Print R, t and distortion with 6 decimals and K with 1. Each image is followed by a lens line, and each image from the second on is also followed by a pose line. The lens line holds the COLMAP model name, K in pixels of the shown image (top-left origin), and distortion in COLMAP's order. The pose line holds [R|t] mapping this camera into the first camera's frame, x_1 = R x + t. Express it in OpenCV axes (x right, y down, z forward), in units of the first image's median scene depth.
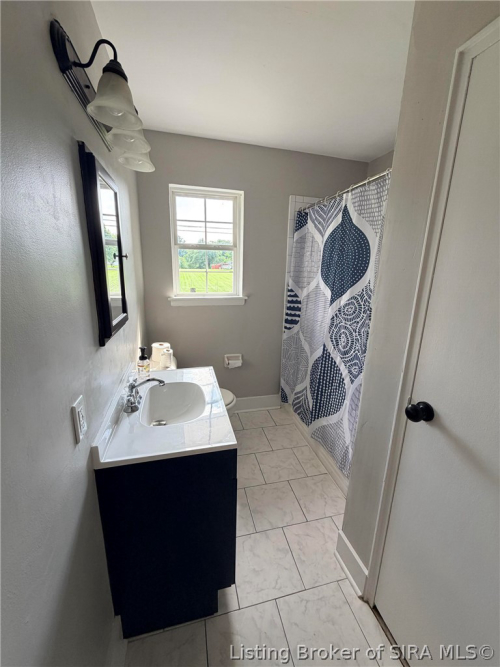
lens RADIAL K [[266.1, 0, 251.0], [0, 266.1, 332.3], [0, 0, 1]] dist [0.000217, 0.000058]
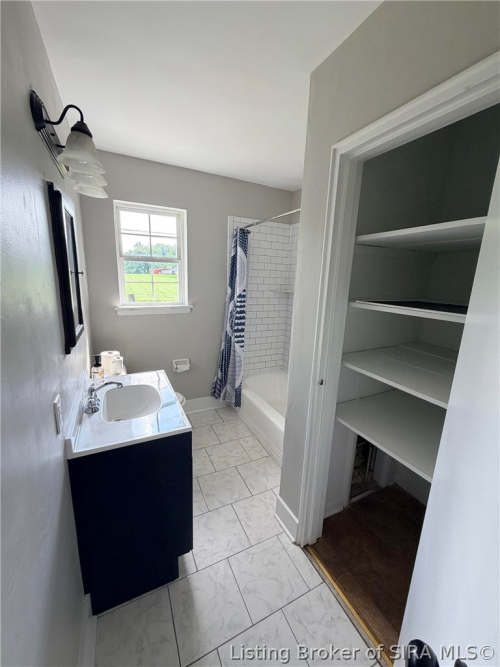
lens RADIAL K [[266.1, 0, 251.0], [0, 266.1, 332.3], [0, 0, 1]] dist [0.000217, 0.000058]
pose [[0.978037, -0.033190, 0.205774, -0.015788], [0.037265, 0.999178, -0.015962, 0.004745], [-0.205075, 0.023280, 0.978469, -0.203707]]
